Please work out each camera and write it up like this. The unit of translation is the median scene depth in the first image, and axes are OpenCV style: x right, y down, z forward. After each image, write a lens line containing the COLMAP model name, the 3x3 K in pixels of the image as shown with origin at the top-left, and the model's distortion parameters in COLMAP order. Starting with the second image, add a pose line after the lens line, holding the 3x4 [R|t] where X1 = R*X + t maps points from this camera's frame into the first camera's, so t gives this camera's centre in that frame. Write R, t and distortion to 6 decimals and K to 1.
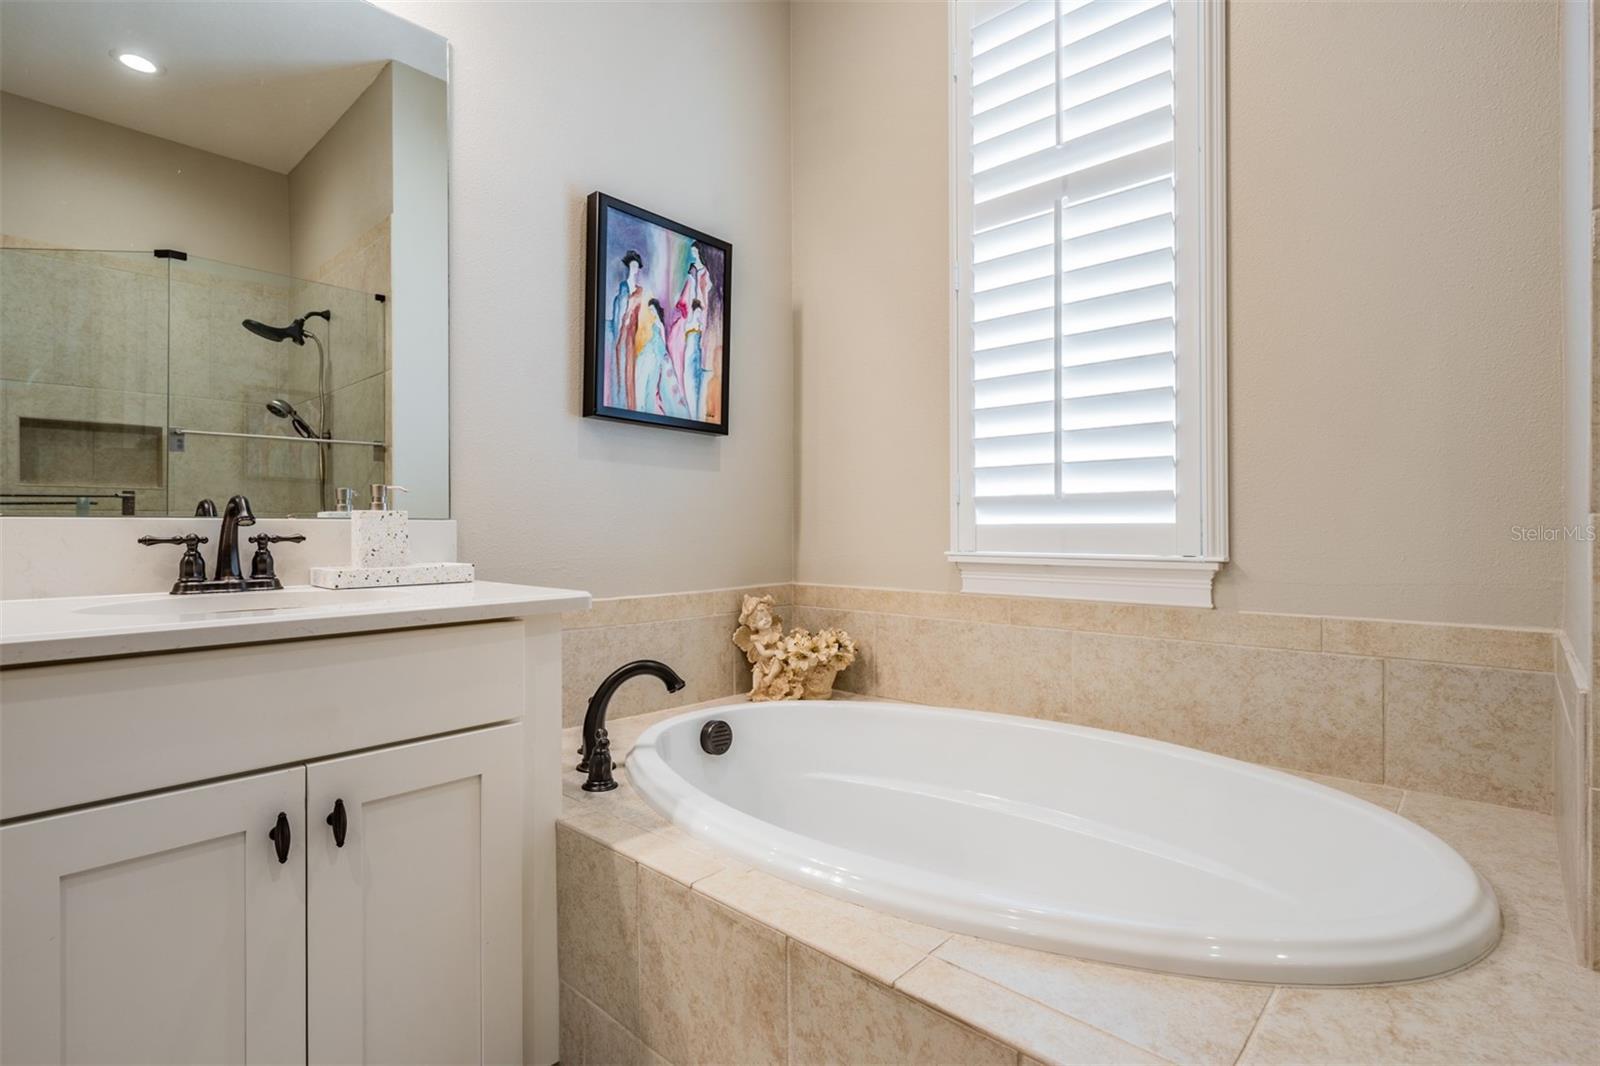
lens RADIAL K [[758.5, 0, 792.3], [0, 758.5, 526.8], [0, 0, 1]] dist [-0.003651, 0.000513]
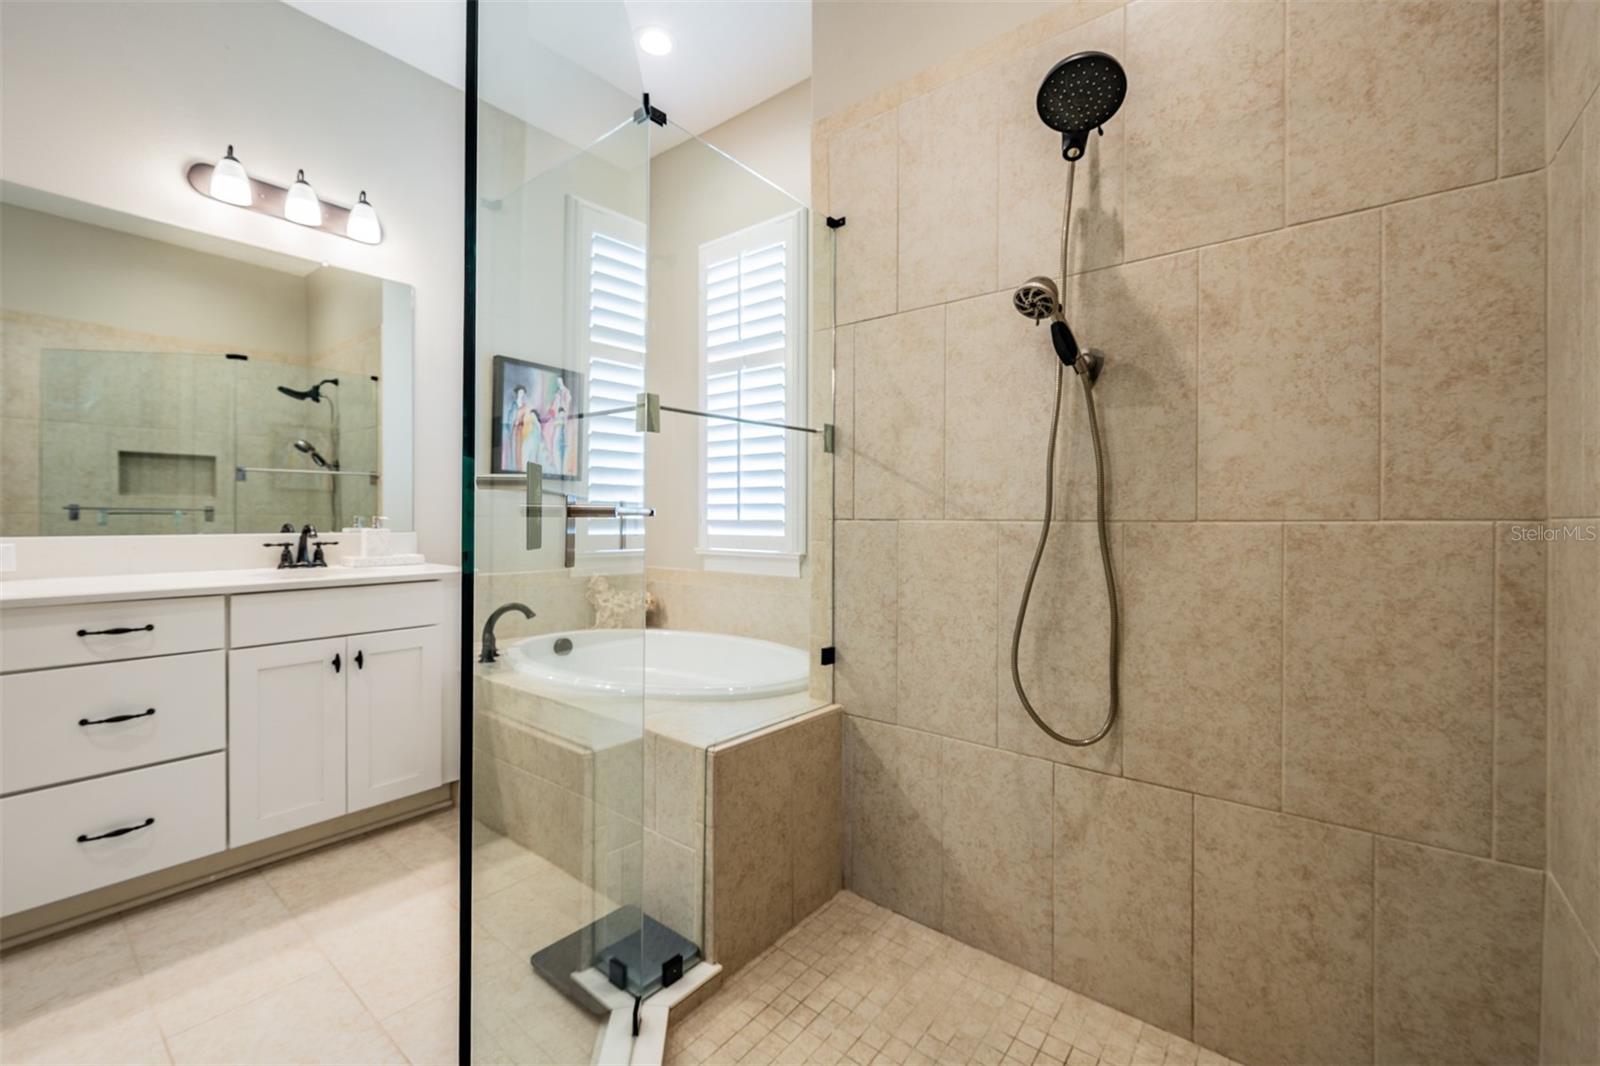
lens RADIAL K [[653.0, 0, 794.1], [0, 653.0, 525.7], [0, 0, 1]] dist [0.001233, -0.000545]
pose [[0.997231, 0.006610, 0.074076, 0.327535], [-0.007457, 0.999910, 0.011158, -0.042408], [-0.073996, -0.011679, 0.997190, -0.615073]]
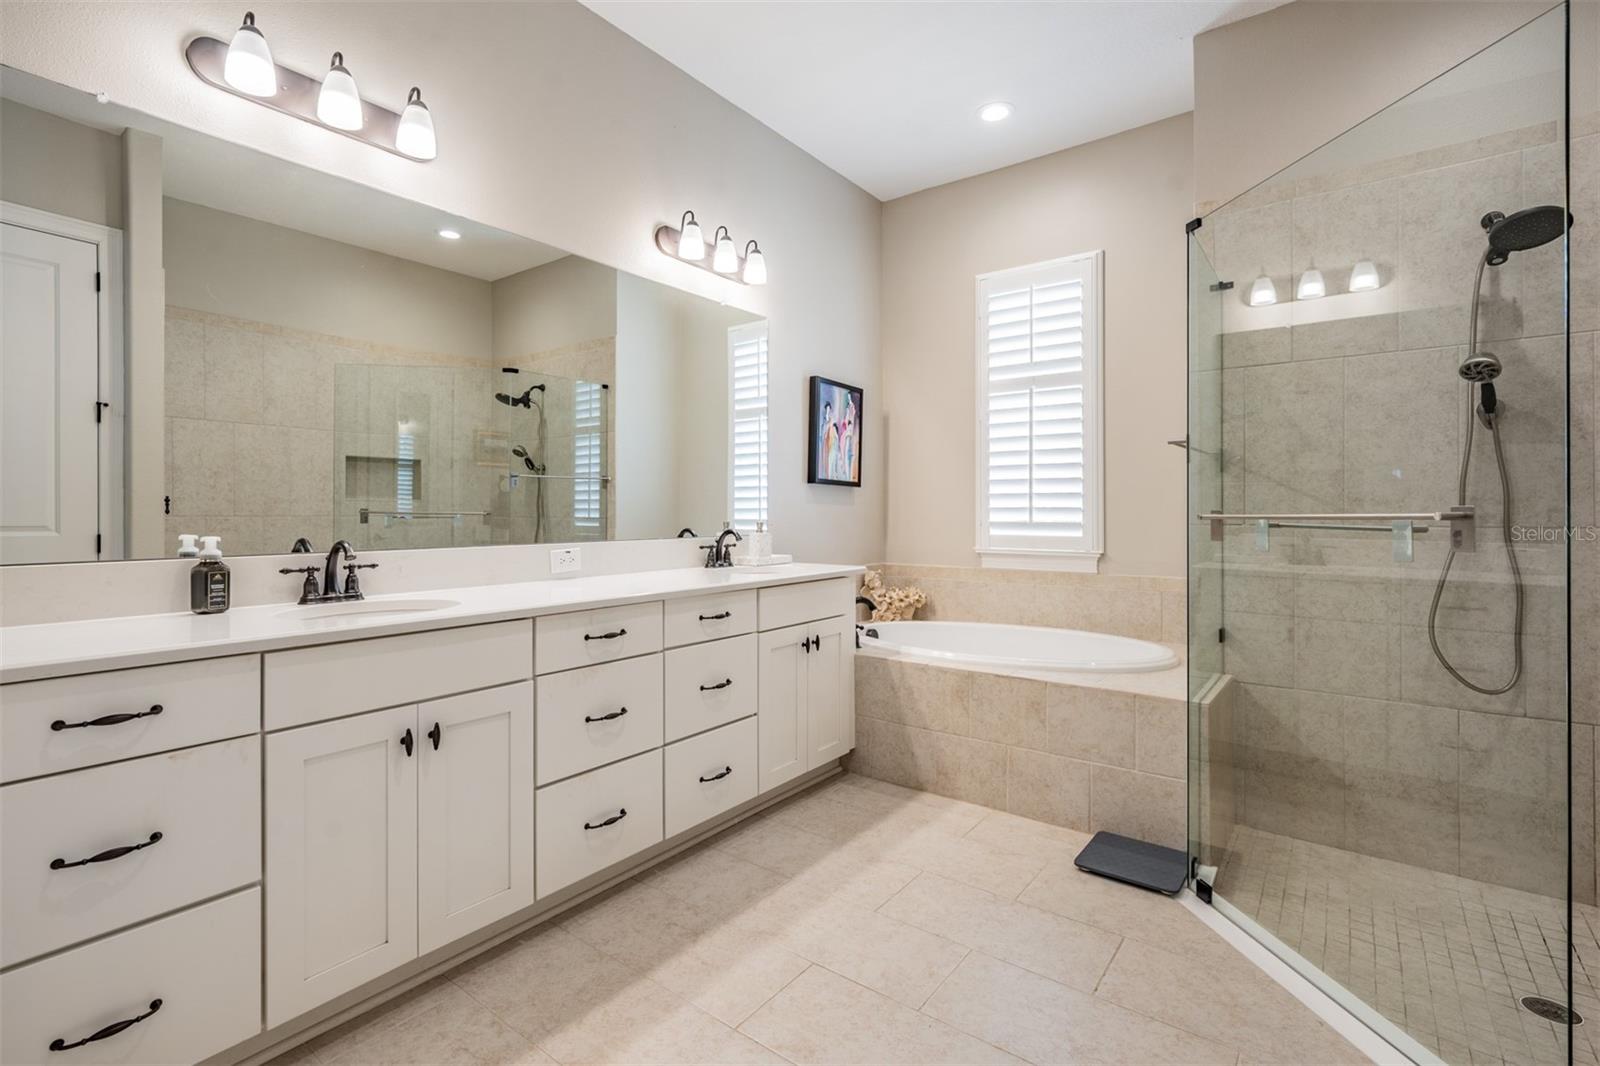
lens RADIAL K [[719.6, 0, 794.4], [0, 719.6, 513.0], [0, 0, 1]] dist [0.000562, -0.000116]
pose [[0.995396, 0.002900, 0.095806, -0.472764], [-0.003034, 0.999995, 0.001258, -0.062612], [-0.095802, -0.001543, 0.995399, -0.898959]]
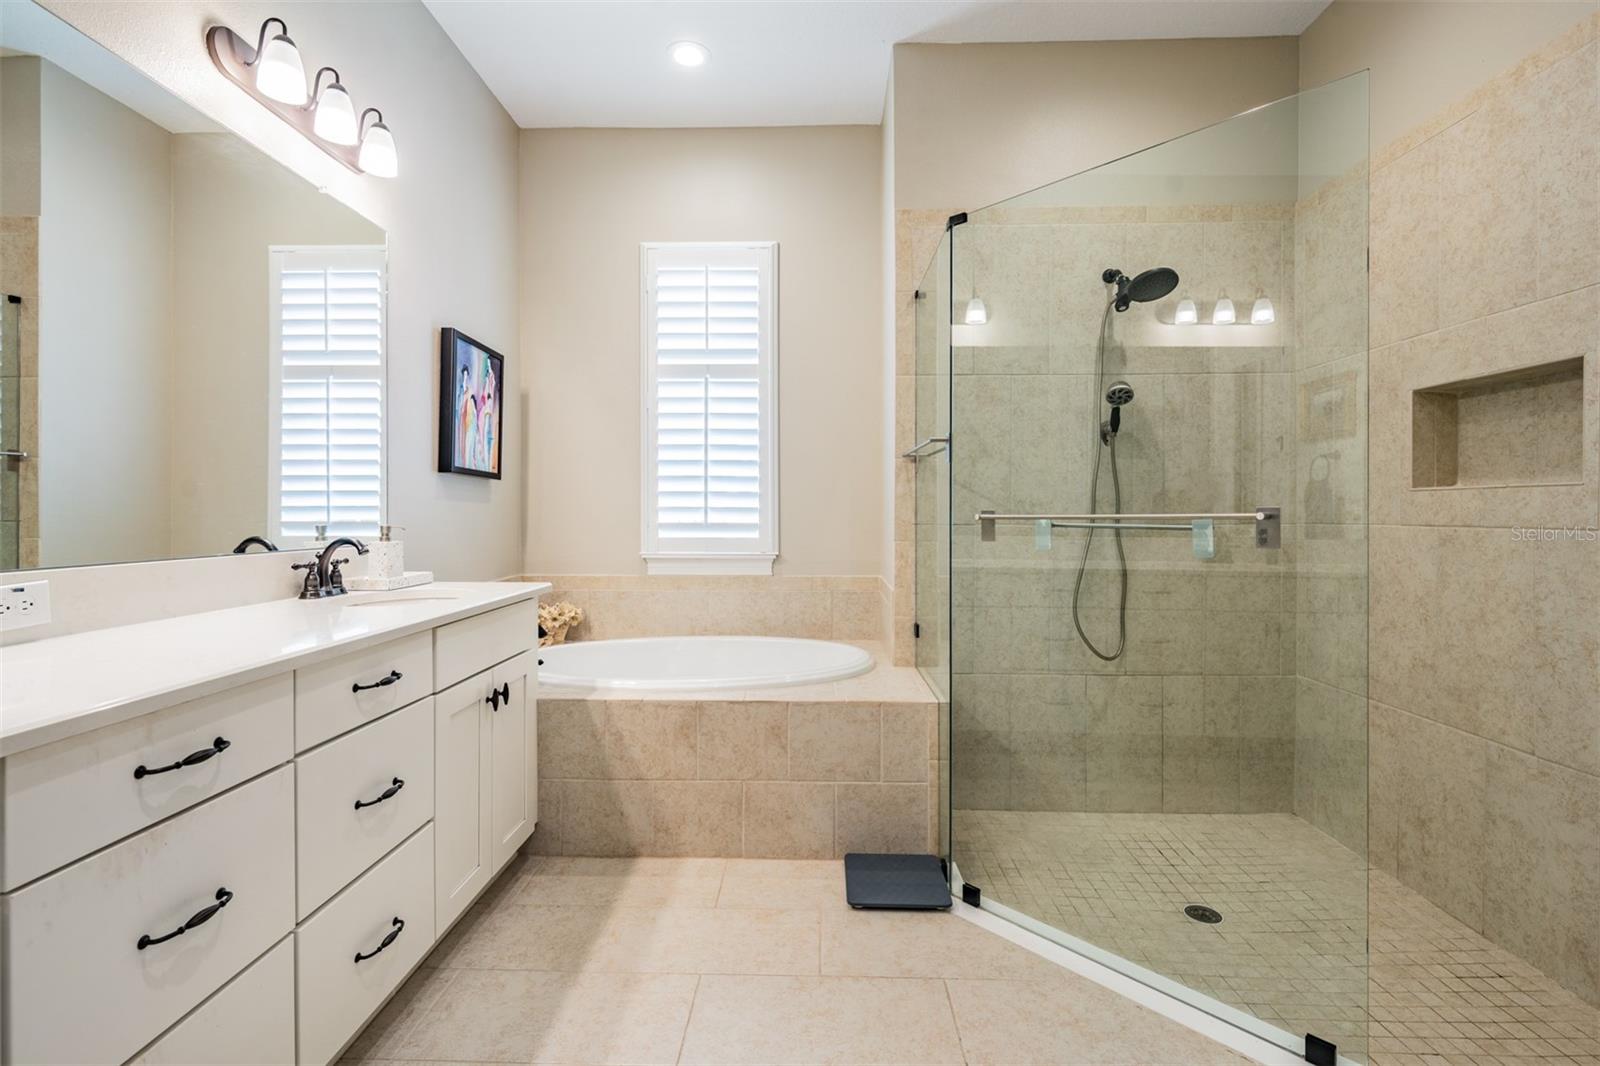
lens RADIAL K [[714.7, 0, 792.2], [0, 714.7, 517.8], [0, 0, 1]] dist [0.001619, -0.000020]
pose [[0.754295, -0.000519, 0.656536, -0.646383], [-0.004169, 0.999976, 0.005580, -0.060949], [-0.656523, -0.006946, 0.754274, -0.522444]]
